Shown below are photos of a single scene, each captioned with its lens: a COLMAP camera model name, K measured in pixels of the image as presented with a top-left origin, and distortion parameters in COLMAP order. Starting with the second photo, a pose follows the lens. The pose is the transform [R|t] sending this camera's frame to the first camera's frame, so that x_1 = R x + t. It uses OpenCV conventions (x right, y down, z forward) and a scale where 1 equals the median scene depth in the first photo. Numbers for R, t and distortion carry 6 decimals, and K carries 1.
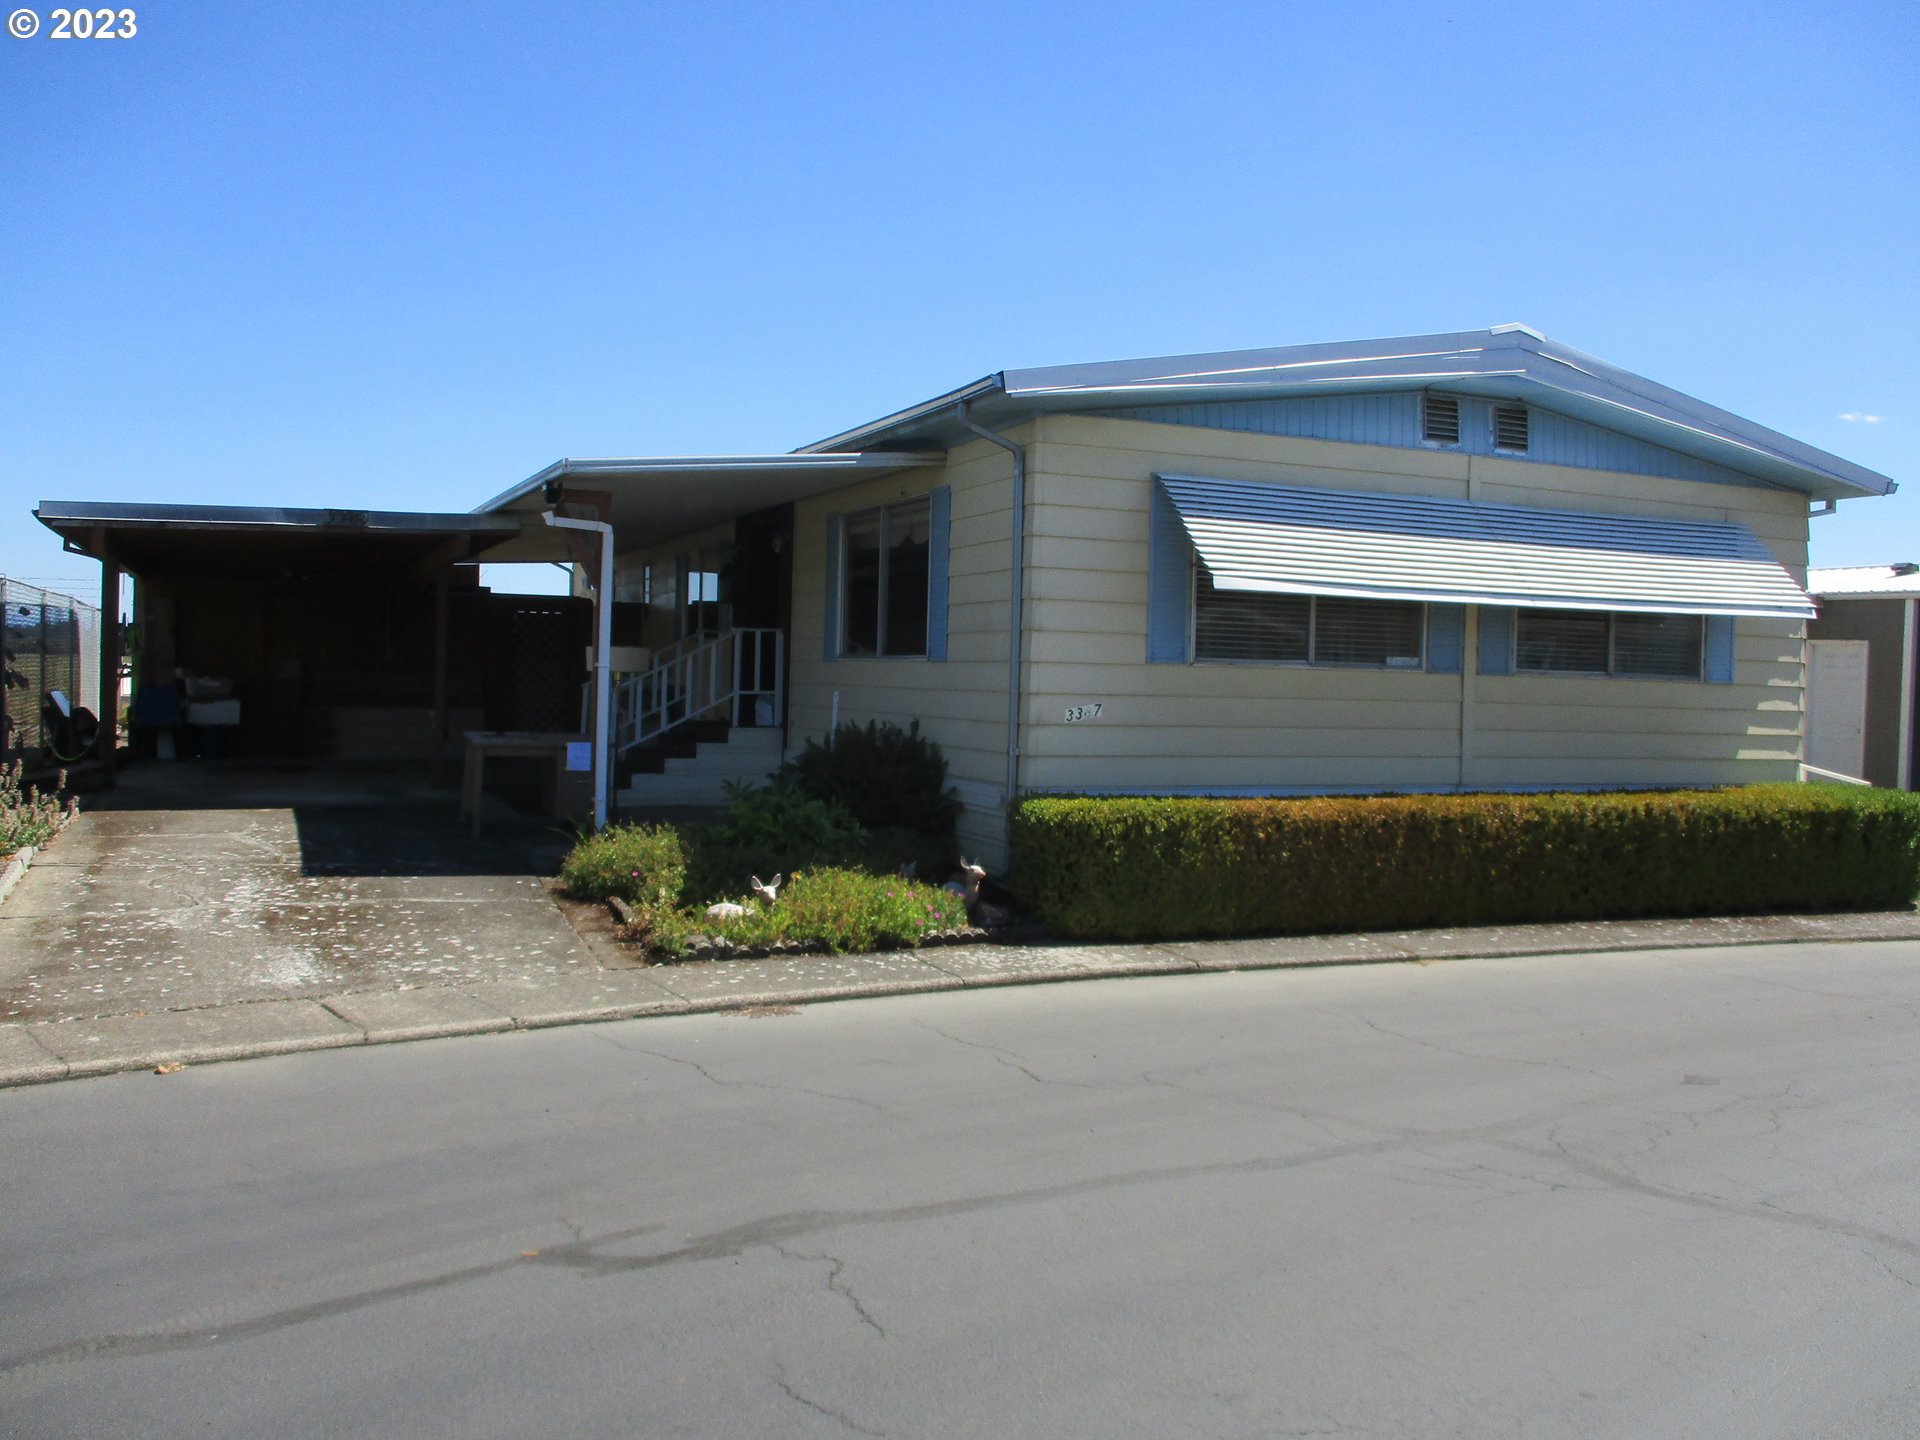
lens RADIAL K [[1602.3, 0, 953.2], [0, 1602.3, 712.1], [0, 0, 1]] dist [-0.026030, 0.002202]
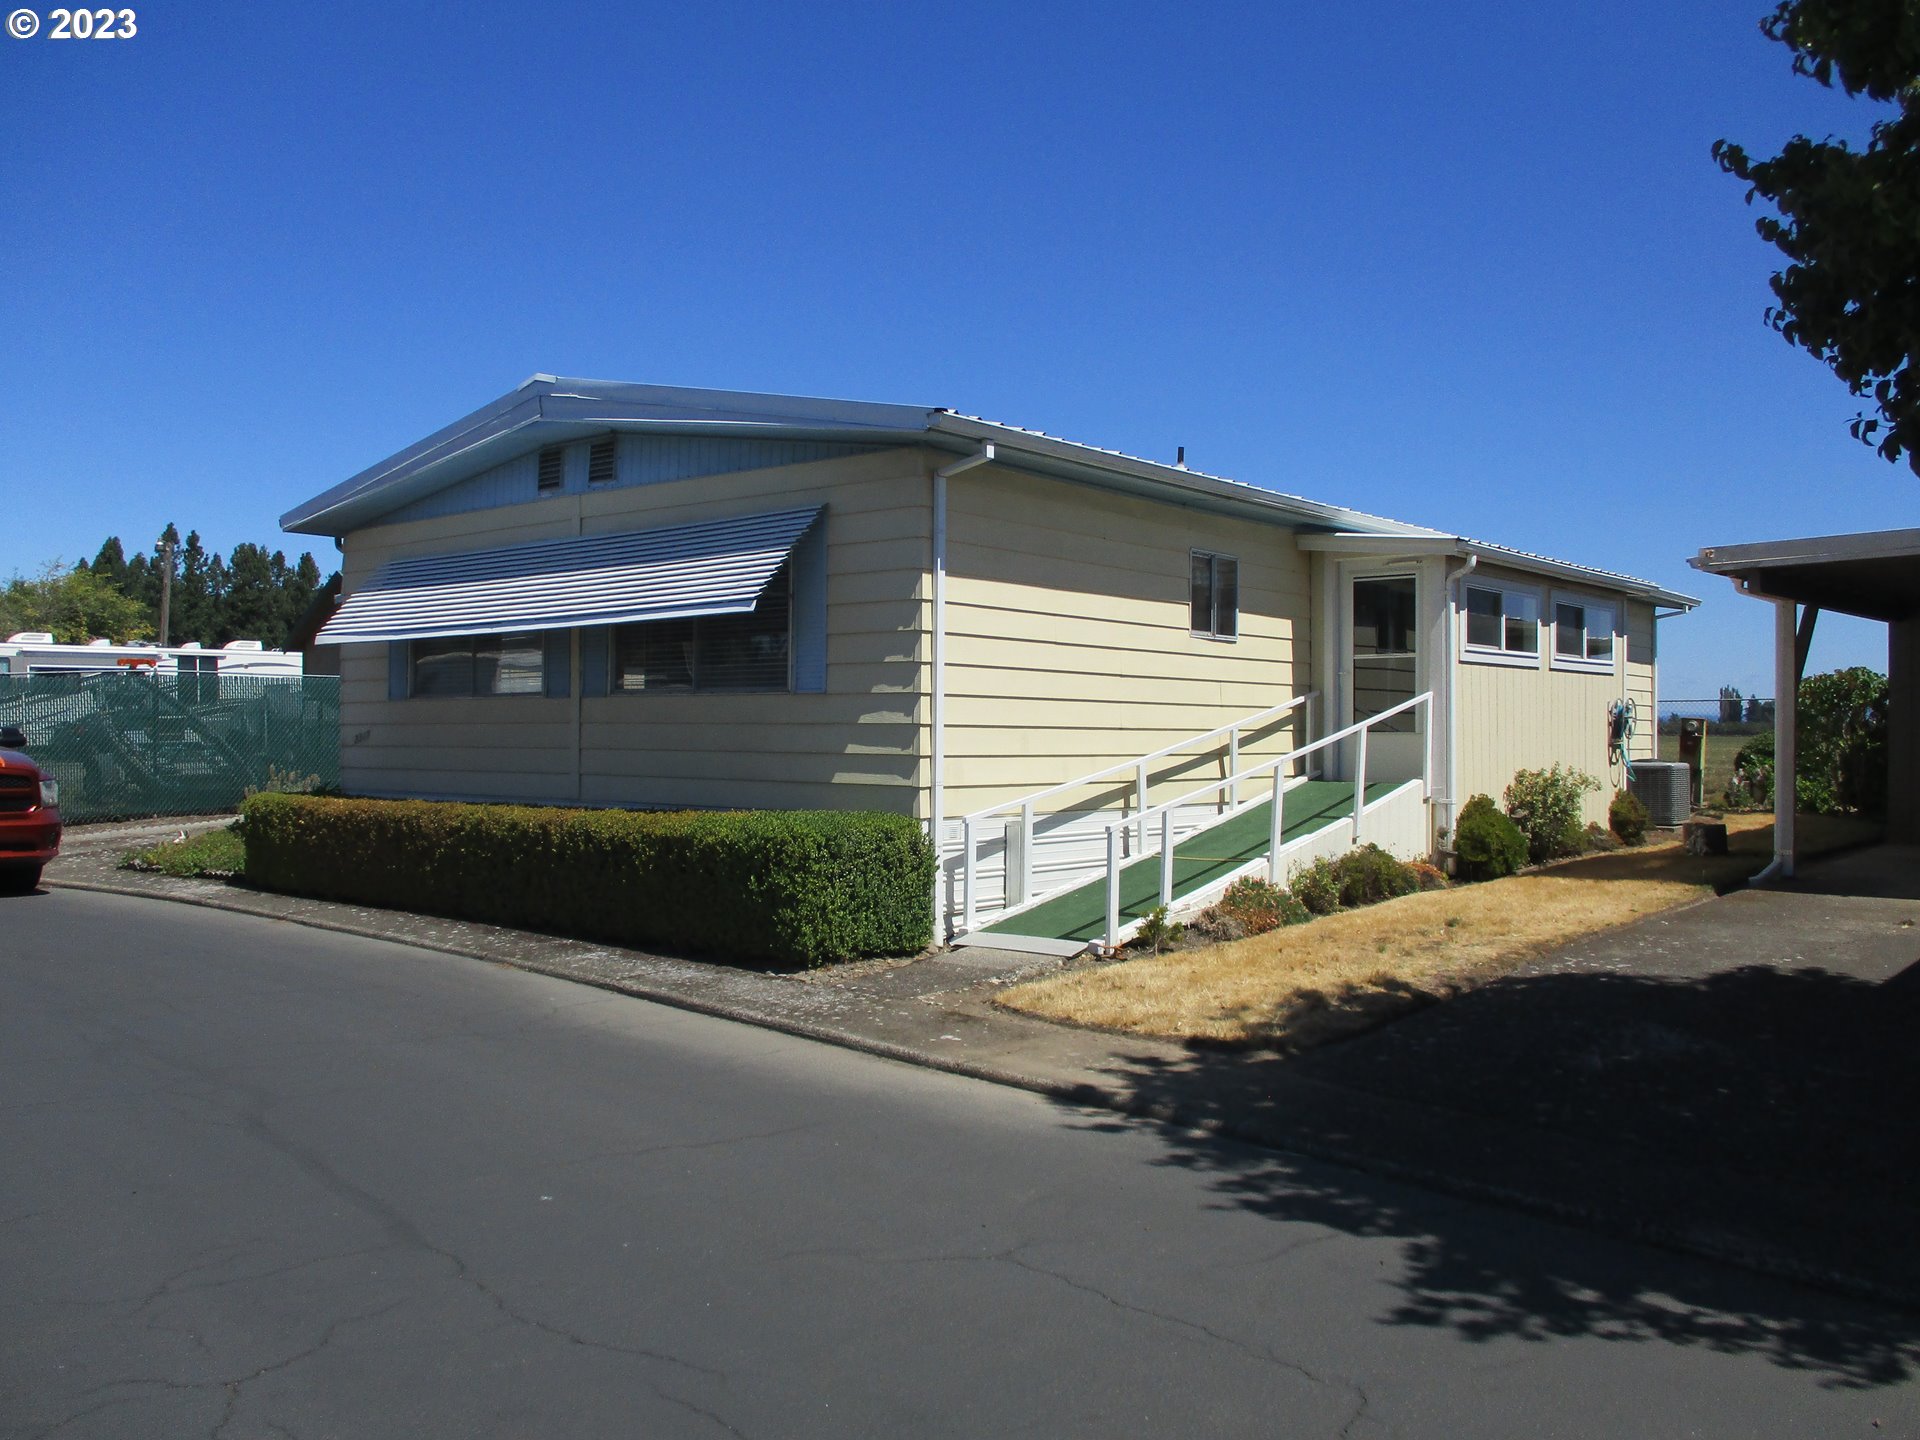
lens RADIAL K [[1602.3, 0, 953.2], [0, 1602.3, 712.1], [0, 0, 1]] dist [-0.026030, 0.002202]
pose [[0.431113, -0.037682, -0.901511, 1.454841], [-0.012468, 0.998783, -0.047710, 0.035885], [0.902212, 0.031808, 0.430119, 0.794353]]
